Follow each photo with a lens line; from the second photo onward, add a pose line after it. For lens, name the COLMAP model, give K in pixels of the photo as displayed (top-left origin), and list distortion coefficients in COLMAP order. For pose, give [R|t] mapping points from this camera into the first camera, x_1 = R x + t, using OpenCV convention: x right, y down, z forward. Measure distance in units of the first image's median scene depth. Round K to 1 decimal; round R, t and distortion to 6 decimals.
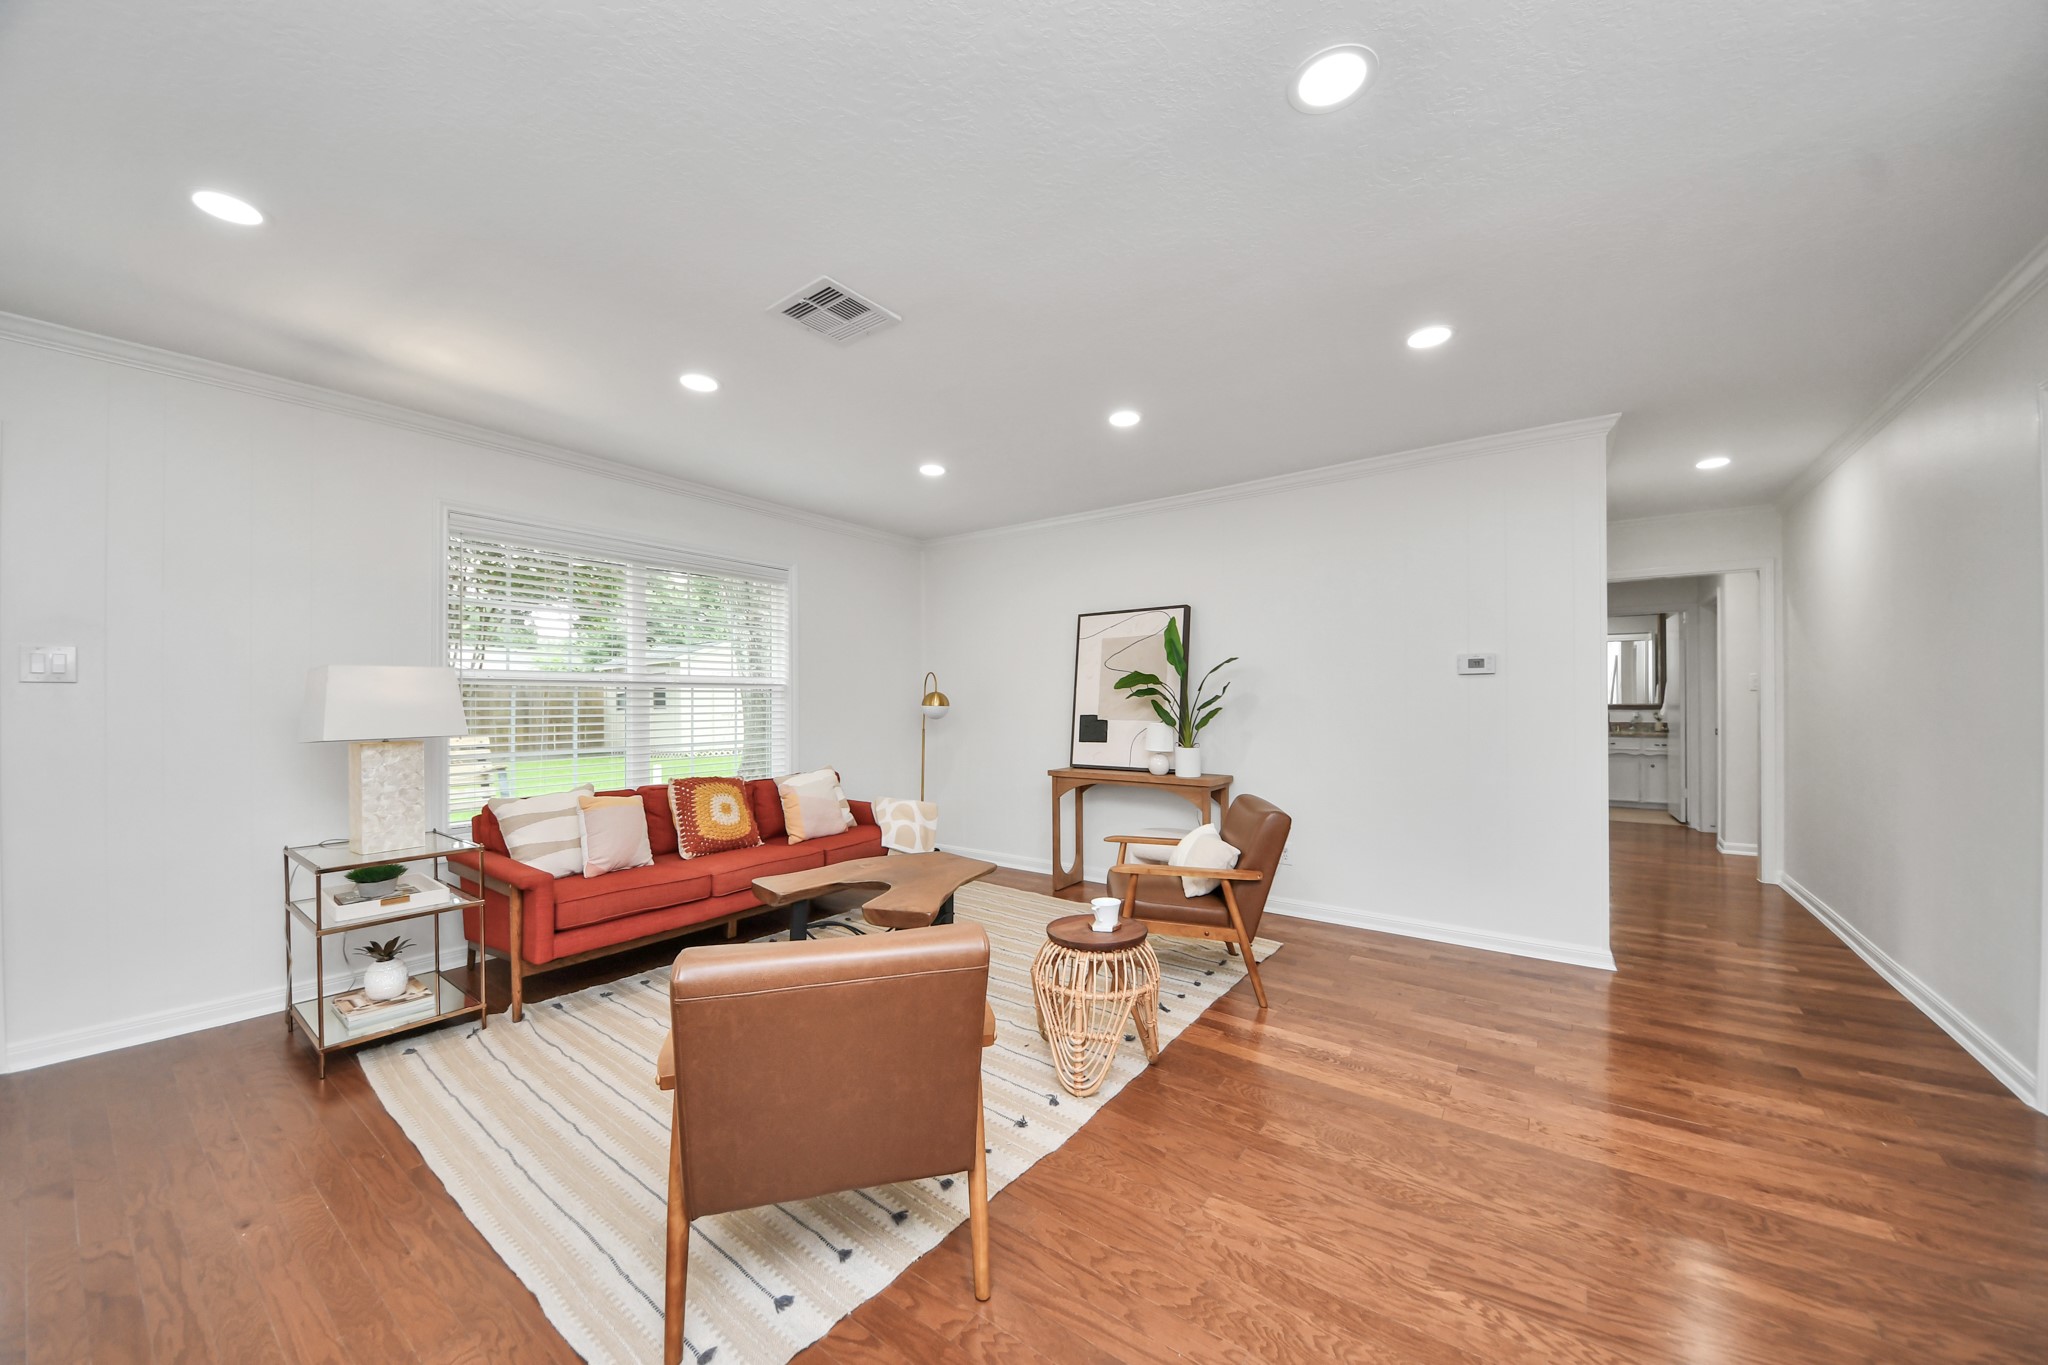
lens RADIAL K [[725.0, 0, 1025.5], [0, 725.0, 700.5], [0, 0, 1]] dist [0.014711, -0.000603]
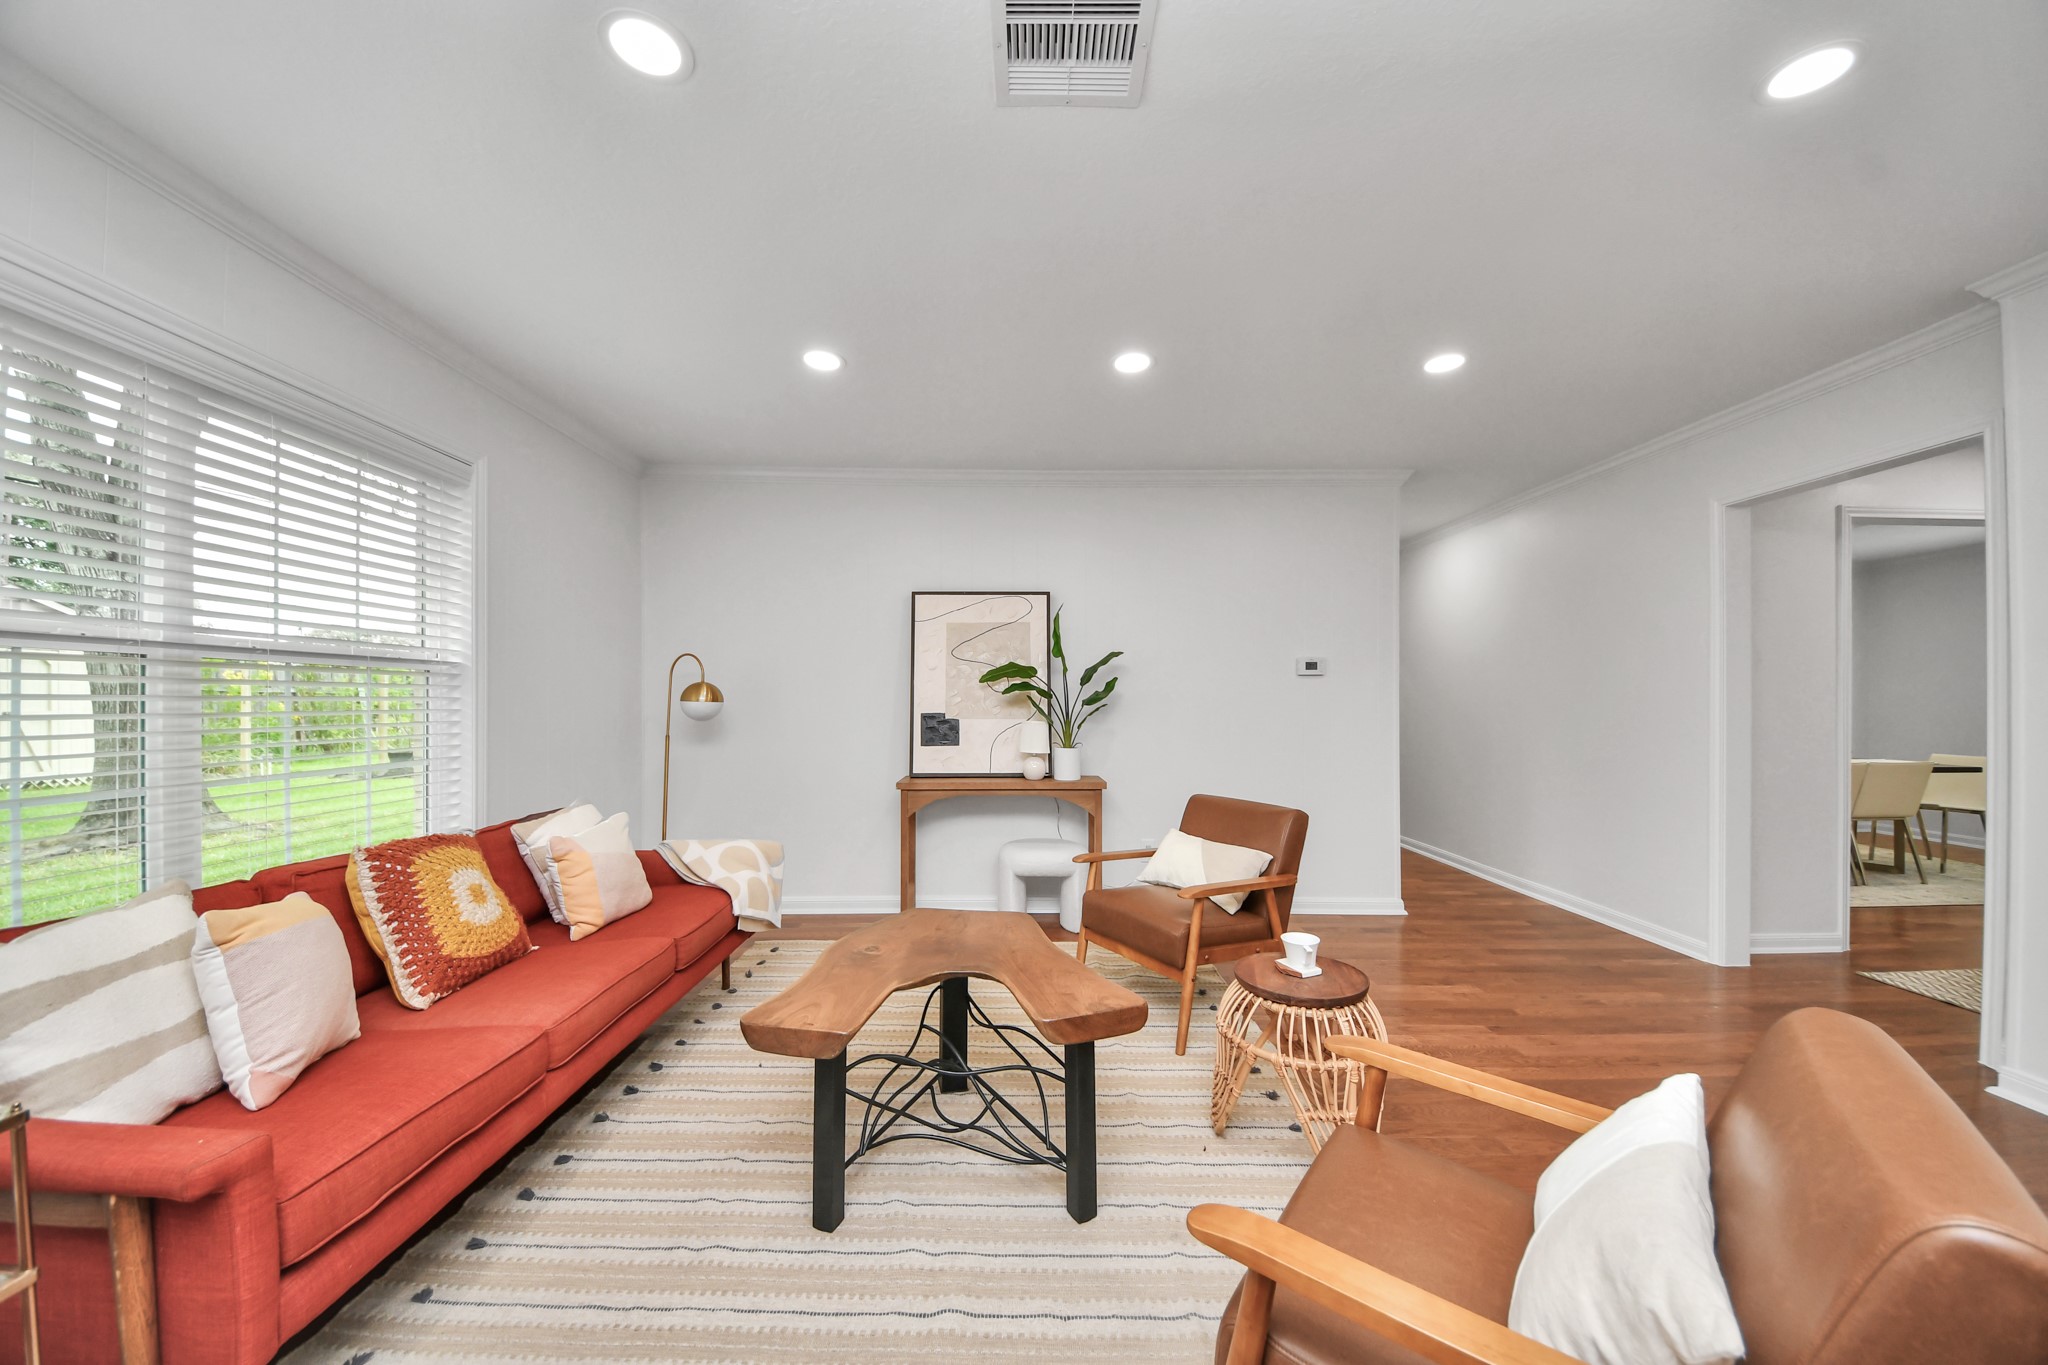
lens RADIAL K [[725.0, 0, 1029.4], [0, 725.0, 695.9], [0, 0, 1]] dist [0.014711, -0.000603]
pose [[0.799610, 0.011568, 0.600408, -0.360215], [-0.004949, 0.999907, -0.012675, 0.011263], [-0.600499, 0.007164, 0.799593, 0.303365]]
